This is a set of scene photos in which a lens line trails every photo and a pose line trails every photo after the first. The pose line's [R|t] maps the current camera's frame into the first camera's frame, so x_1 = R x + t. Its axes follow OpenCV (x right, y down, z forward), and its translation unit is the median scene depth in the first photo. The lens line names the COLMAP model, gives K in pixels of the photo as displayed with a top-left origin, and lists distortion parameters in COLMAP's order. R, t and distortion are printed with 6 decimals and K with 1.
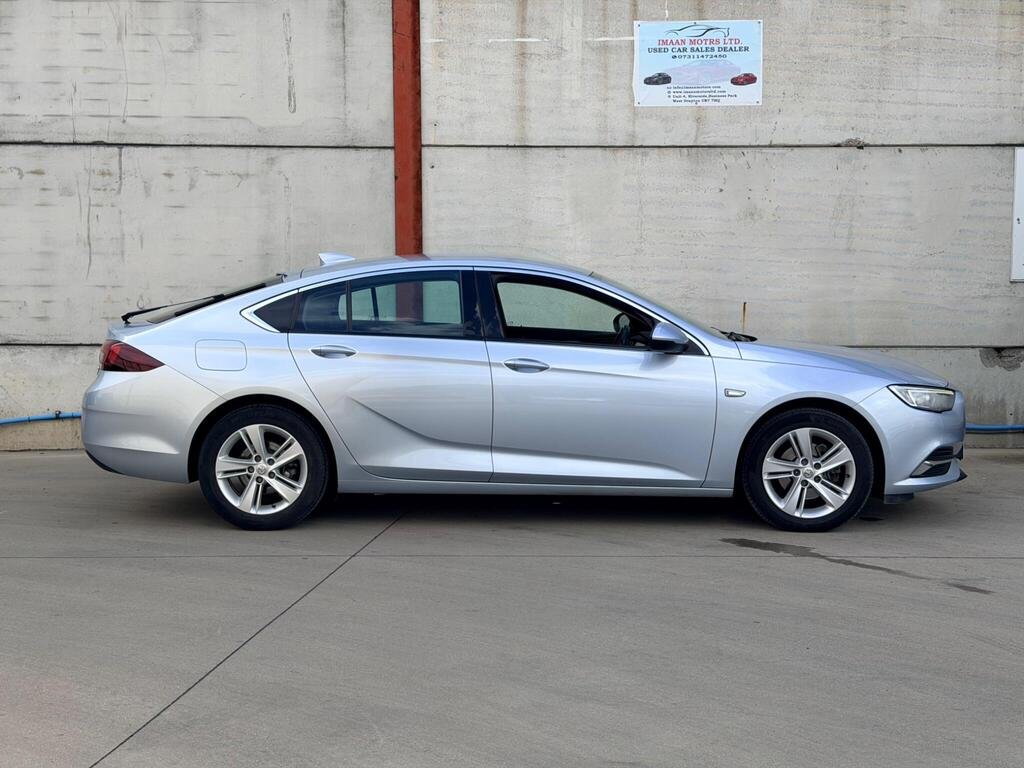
lens RADIAL K [[1435.2, 0, 511.3], [0, 1435.2, 394.4], [0, 0, 1]] dist [0.120311, 0.000000]
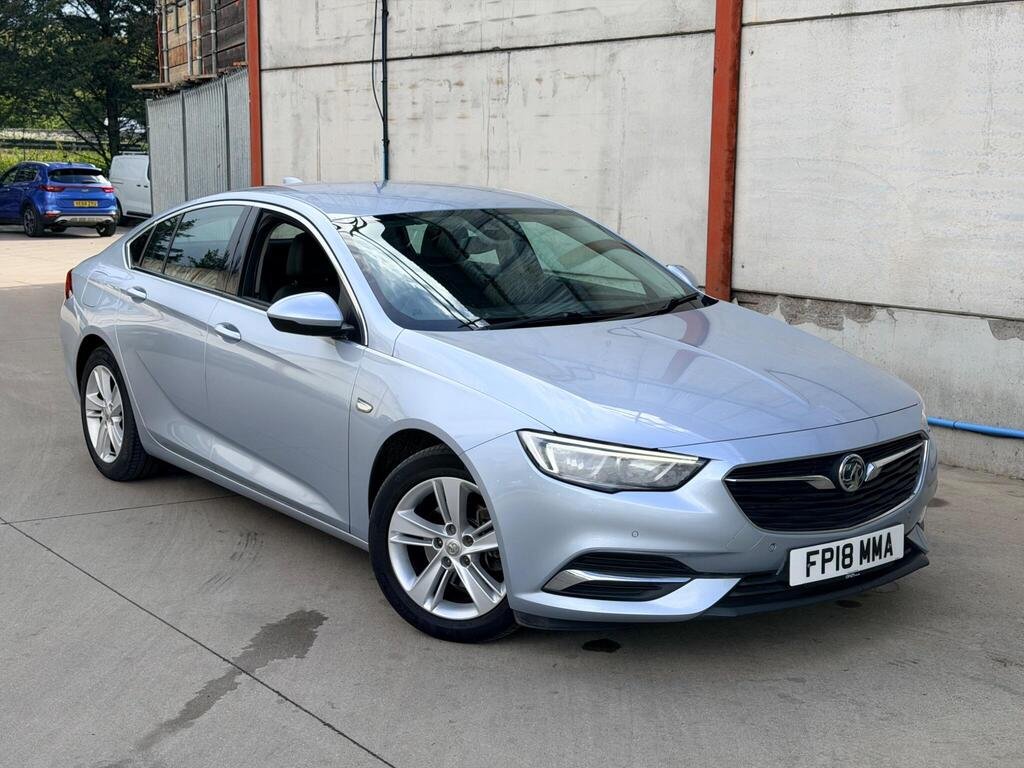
lens RADIAL K [[1435.2, 0, 517.1], [0, 1435.2, 385.6], [0, 0, 1]] dist [0.120311, 0.000000]
pose [[0.597901, 0.129688, -0.791009, 0.492098], [-0.071069, 0.991515, 0.108843, -0.059595], [0.798413, -0.008861, 0.602044, 0.446017]]
